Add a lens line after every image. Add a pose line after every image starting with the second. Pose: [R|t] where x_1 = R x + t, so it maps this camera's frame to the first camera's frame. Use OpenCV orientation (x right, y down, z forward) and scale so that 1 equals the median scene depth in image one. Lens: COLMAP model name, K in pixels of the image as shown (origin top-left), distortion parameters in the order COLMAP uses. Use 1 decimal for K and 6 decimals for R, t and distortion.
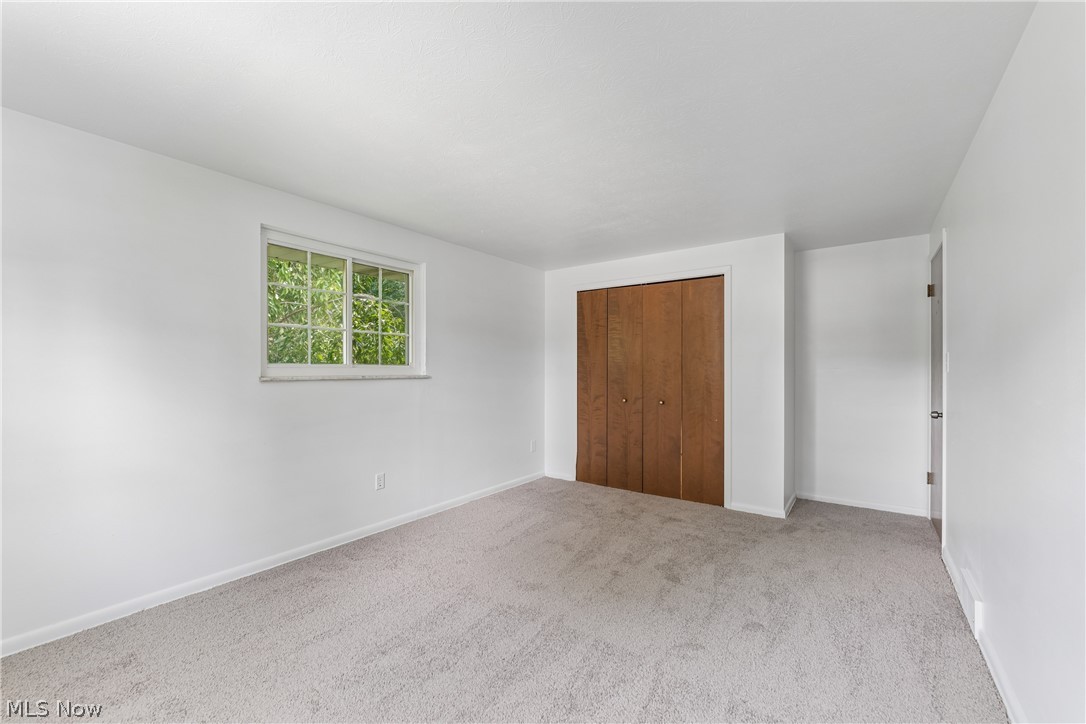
lens RADIAL K [[439.3, 0, 543.0], [0, 439.3, 371.2], [0, 0, 1]] dist [0.000166, -0.000071]
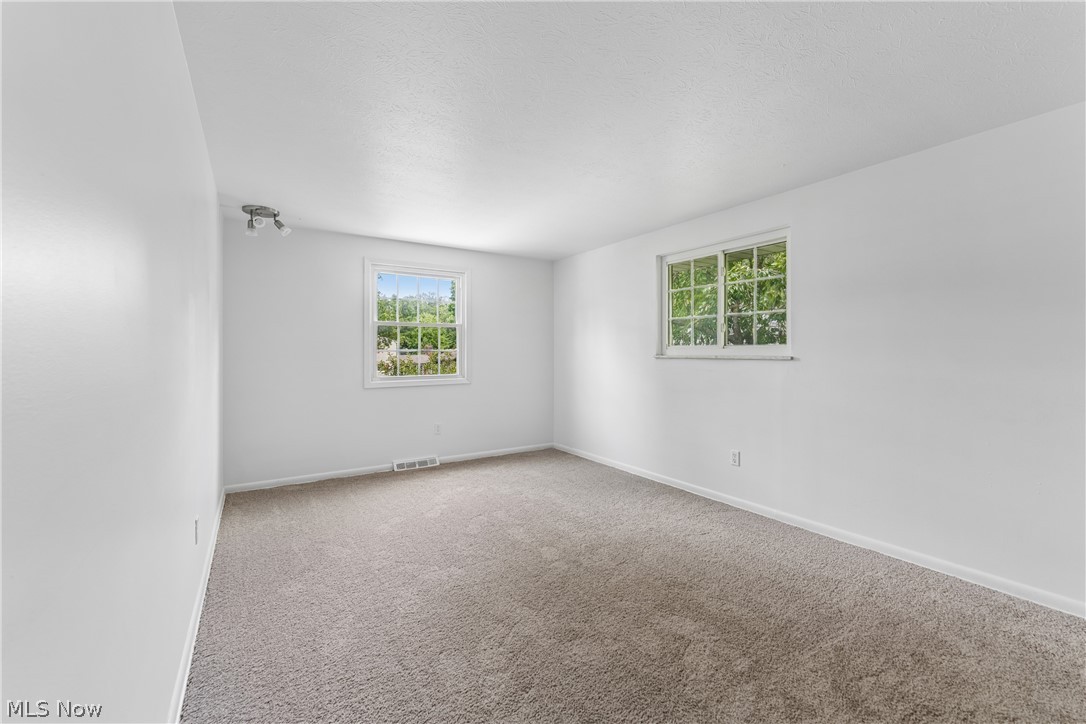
lens RADIAL K [[448.3, 0, 547.1], [0, 448.3, 355.8], [0, 0, 1]] dist [-0.000160, -0.000419]
pose [[-0.360679, 0.002374, -0.932687, 0.769557], [-0.004060, 0.999983, 0.004115, 0.007867], [0.932681, 0.005271, -0.360664, 0.963279]]
